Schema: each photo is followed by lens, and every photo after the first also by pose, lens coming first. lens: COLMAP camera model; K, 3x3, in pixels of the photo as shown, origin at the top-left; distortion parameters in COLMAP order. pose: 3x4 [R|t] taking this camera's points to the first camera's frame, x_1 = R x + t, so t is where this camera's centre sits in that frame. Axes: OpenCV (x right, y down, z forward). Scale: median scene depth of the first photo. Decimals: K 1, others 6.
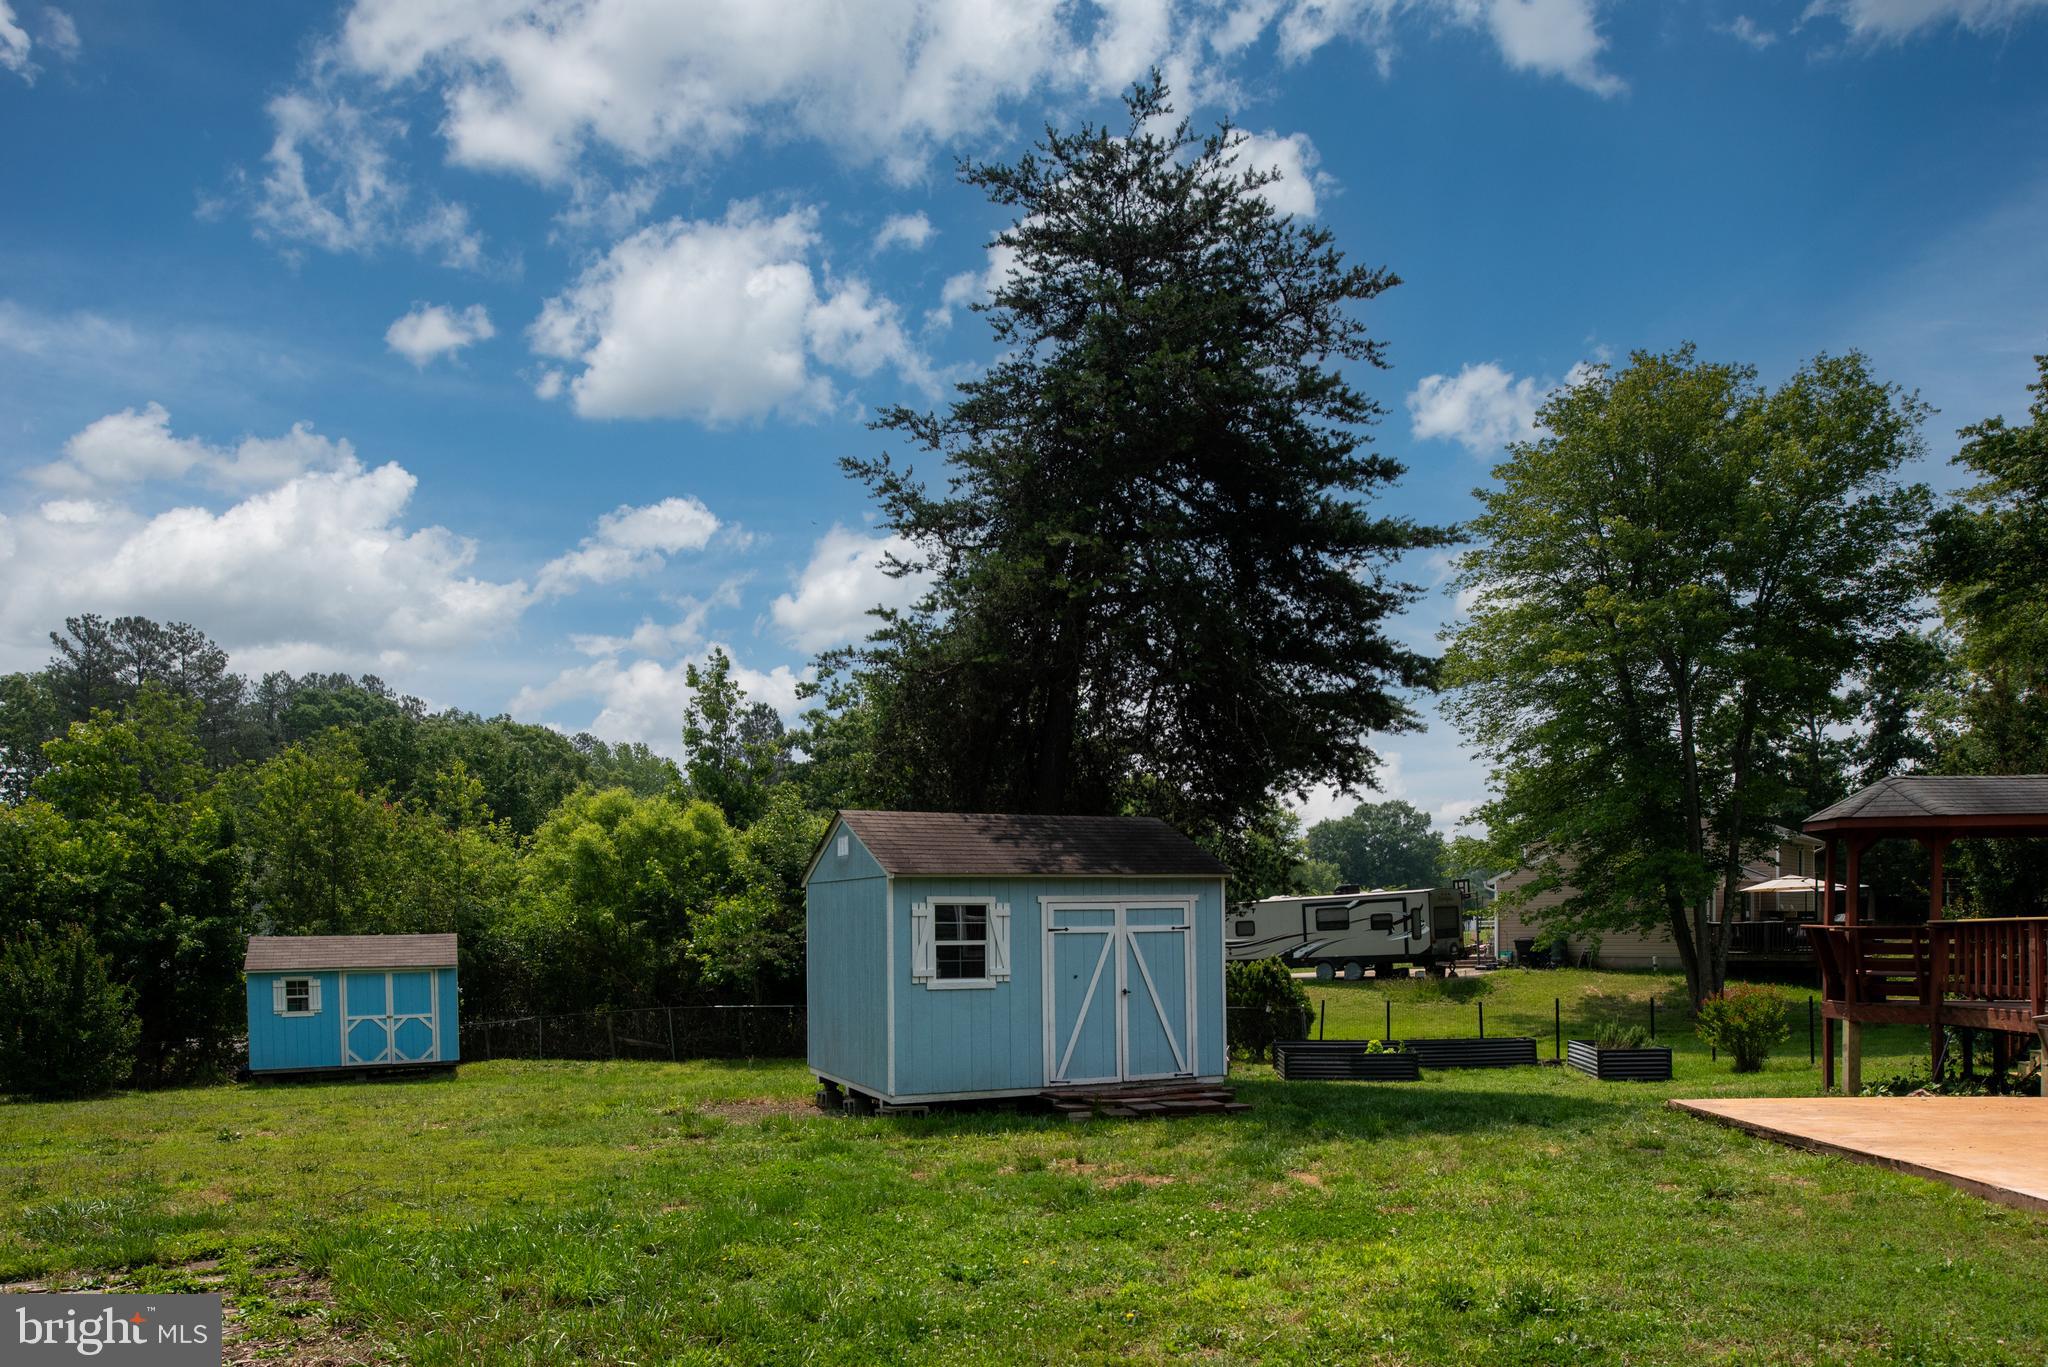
lens RADIAL K [[1411.5, 0, 1016.4], [0, 1411.5, 950.4], [0, 0, 1]] dist [-0.009867, -0.009271]
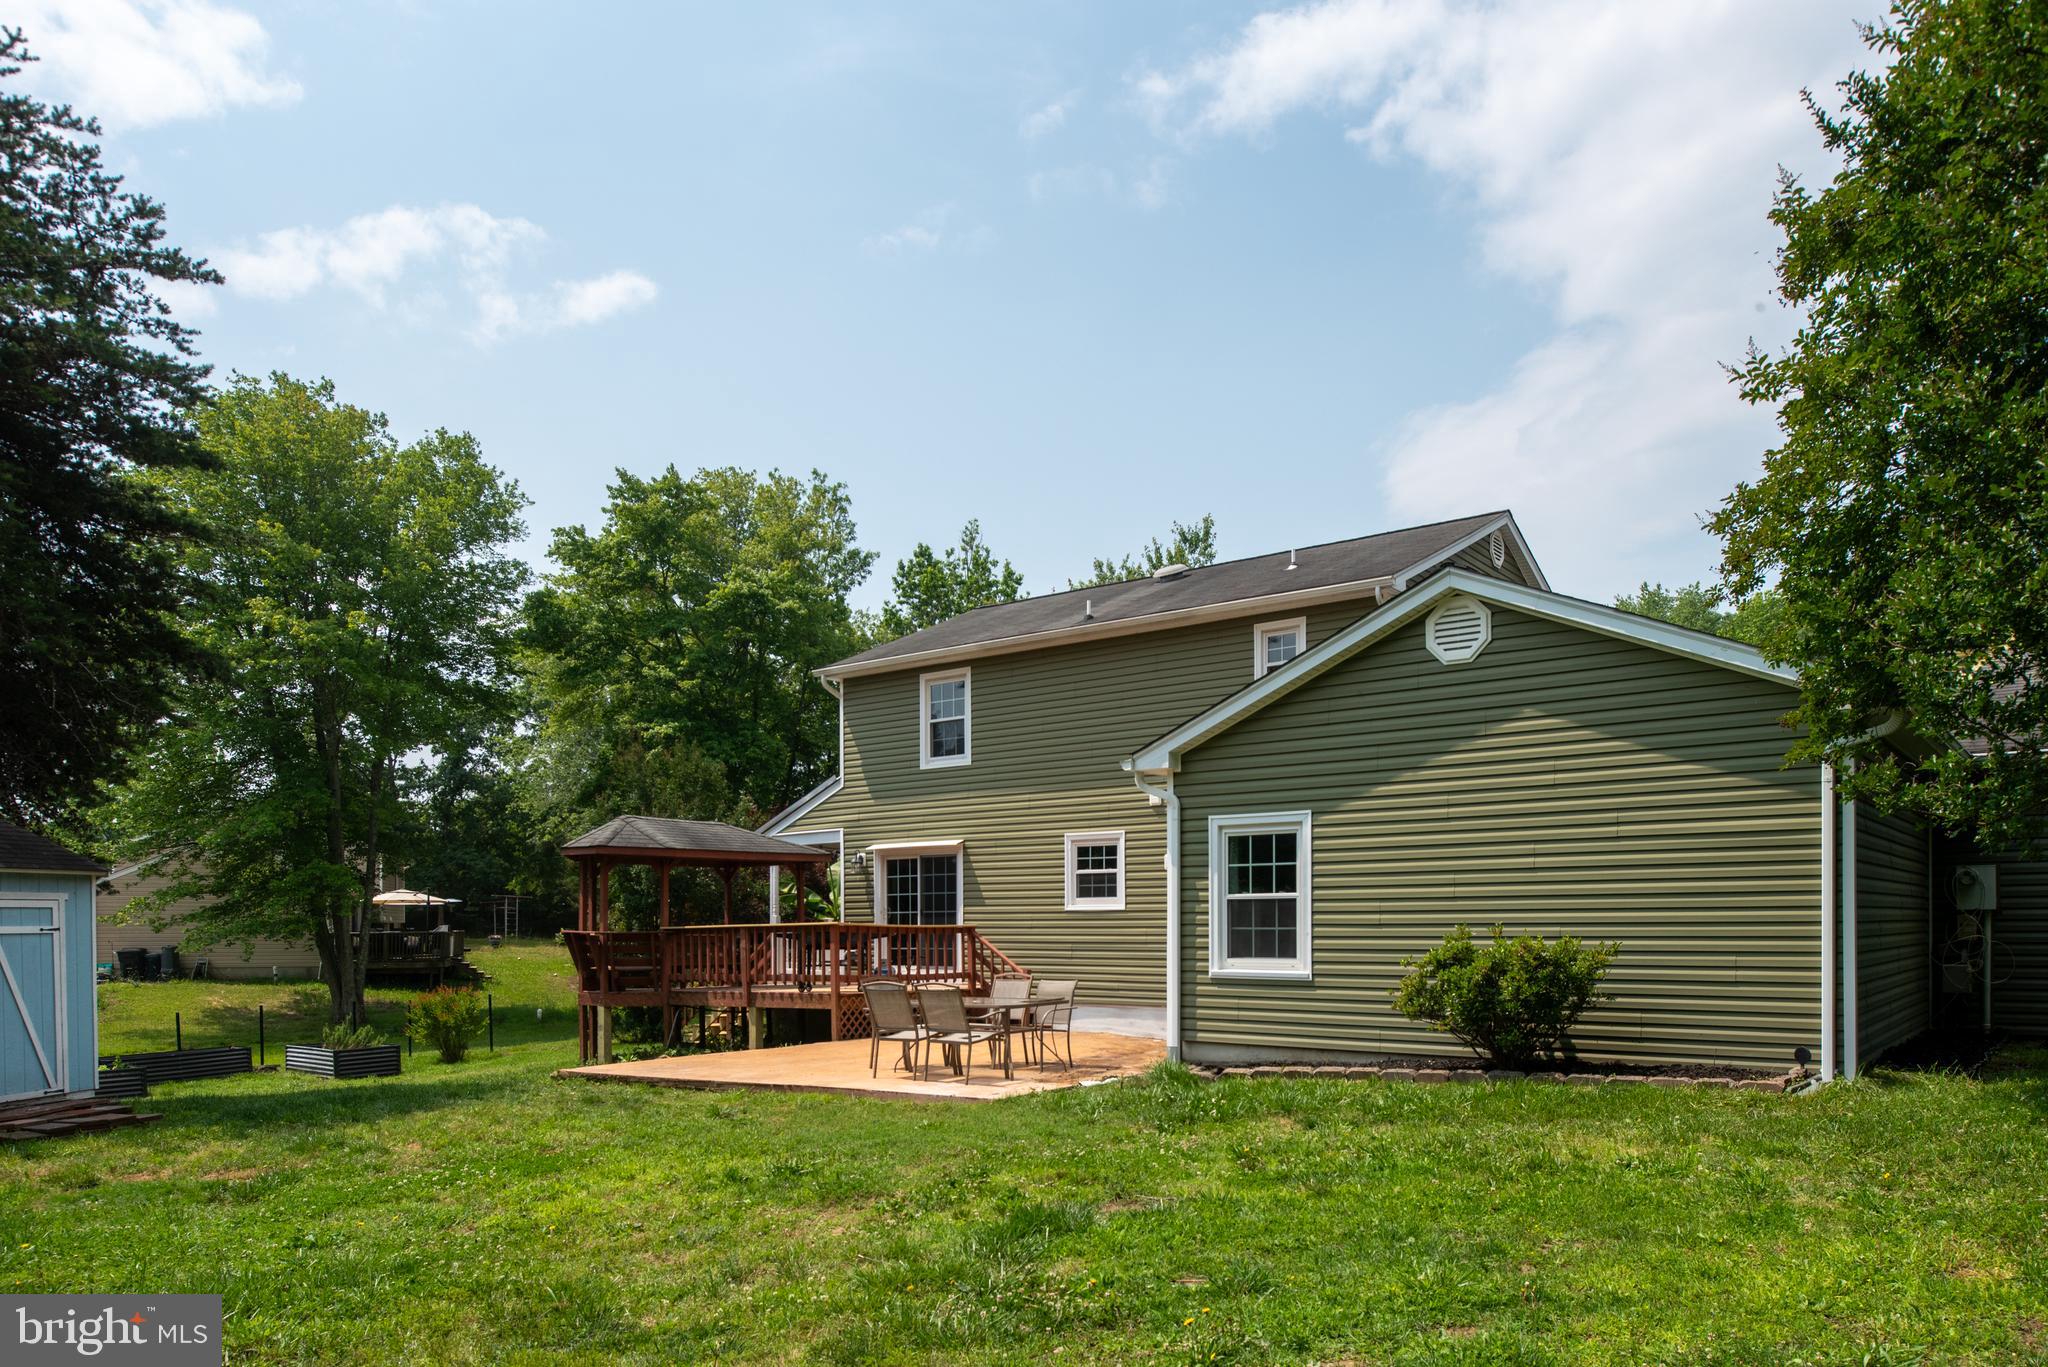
lens RADIAL K [[1409.1, 0, 1029.4], [0, 1409.1, 930.9], [0, 0, 1]] dist [-0.008819, -0.005962]
pose [[0.550395, 0.004244, 0.834893, -0.253663], [0.015322, 0.999767, -0.015183, 0.007348], [-0.834764, 0.021149, 0.550202, -0.016452]]
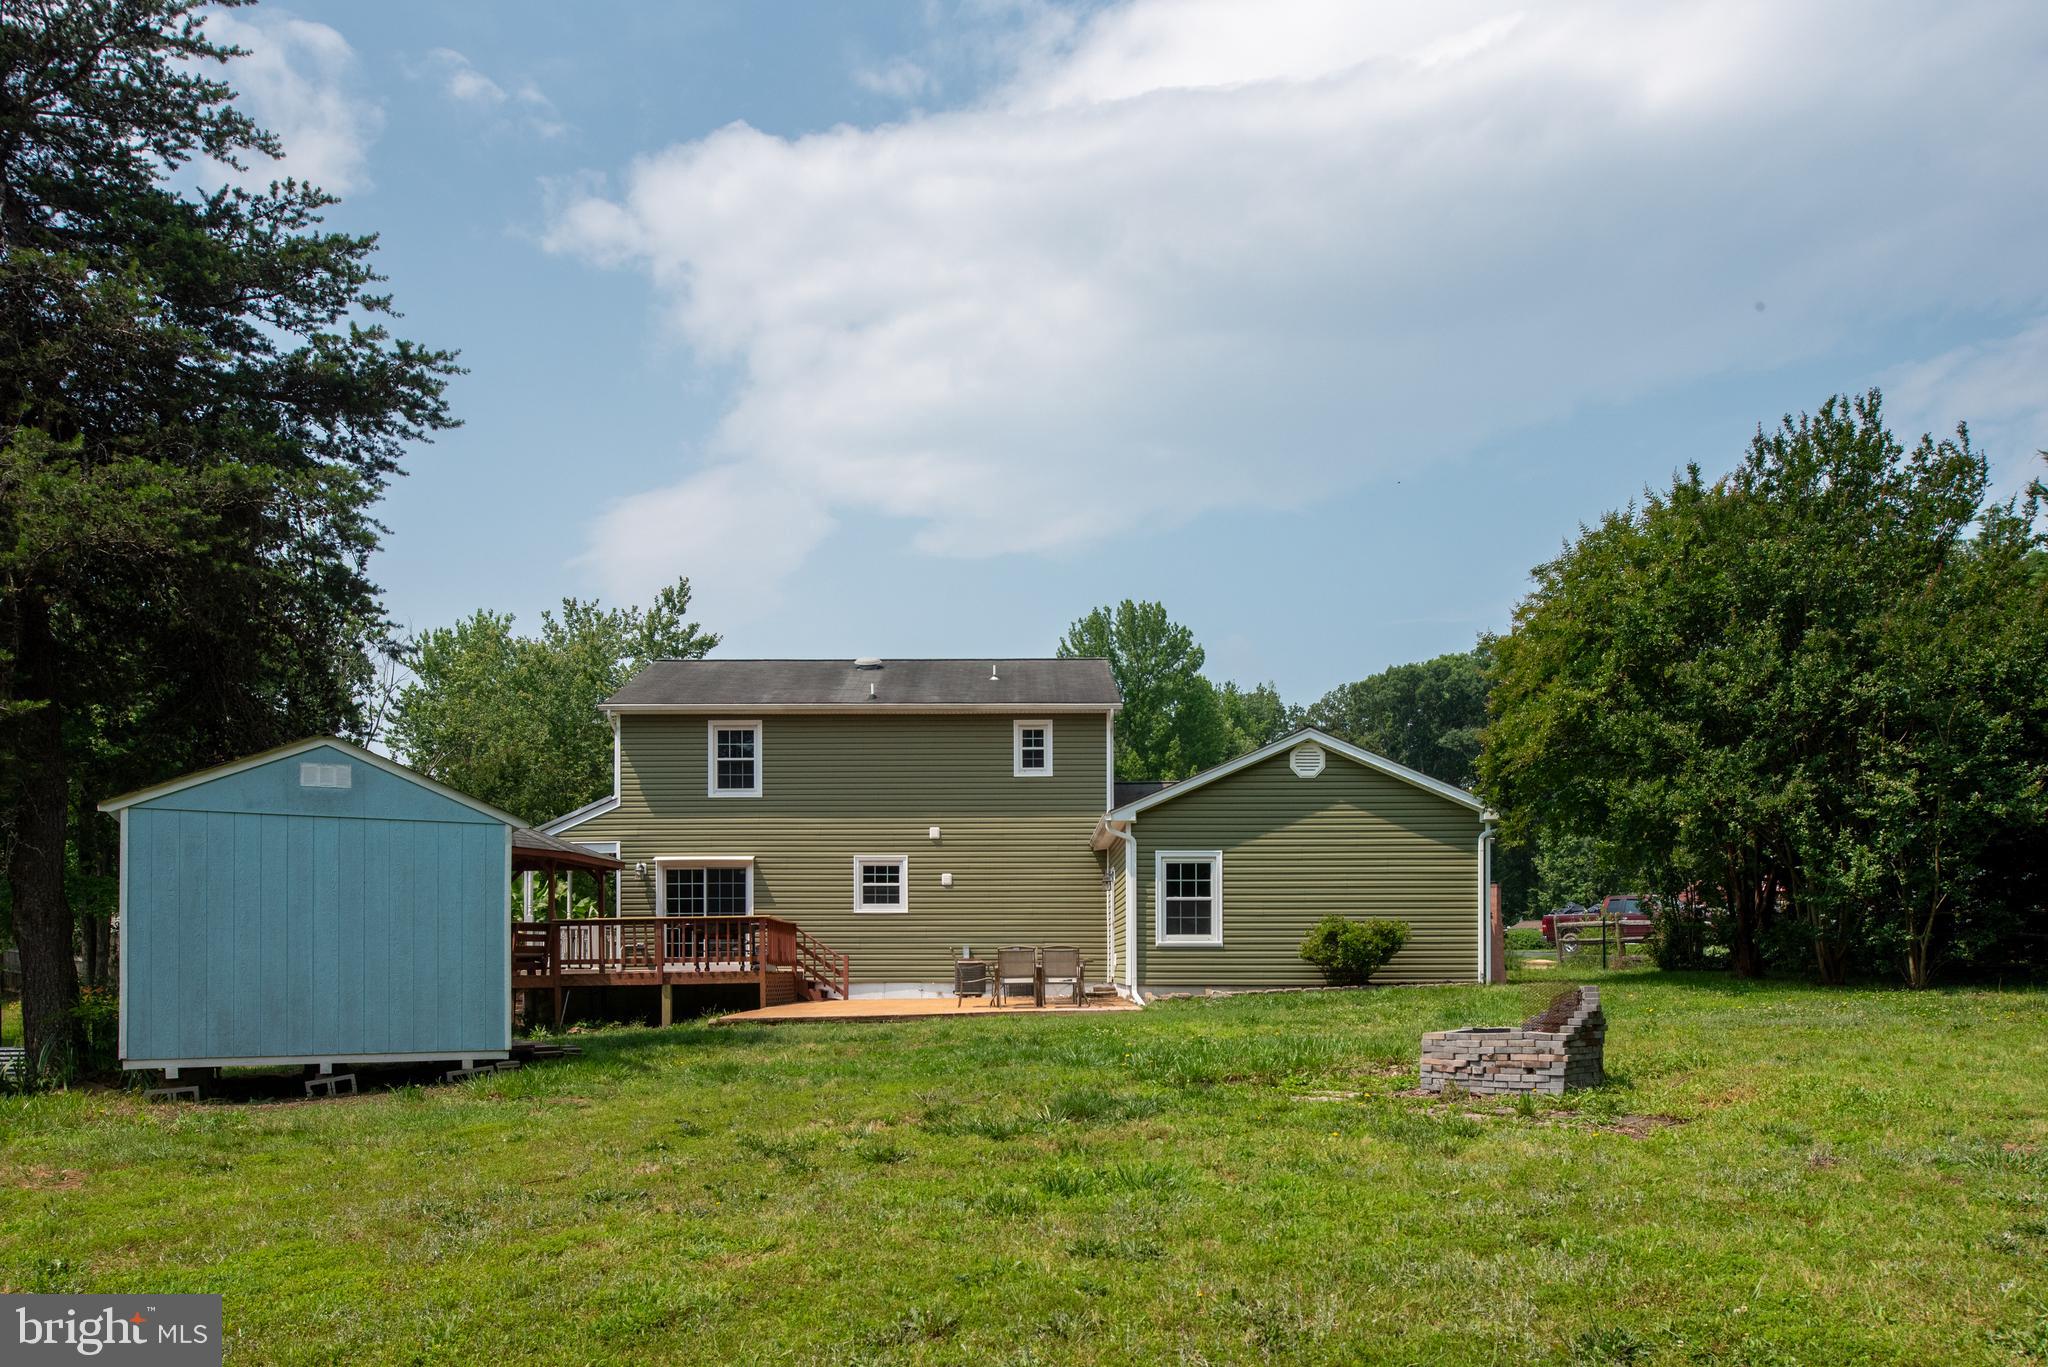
lens RADIAL K [[1411.5, 0, 1016.4], [0, 1411.5, 950.4], [0, 0, 1]] dist [-0.009867, -0.009271]
pose [[-0.068744, 0.017584, 0.997479, -0.881401], [0.022158, 0.999625, -0.016094, 0.046714], [-0.997388, 0.020996, -0.069108, 0.579447]]
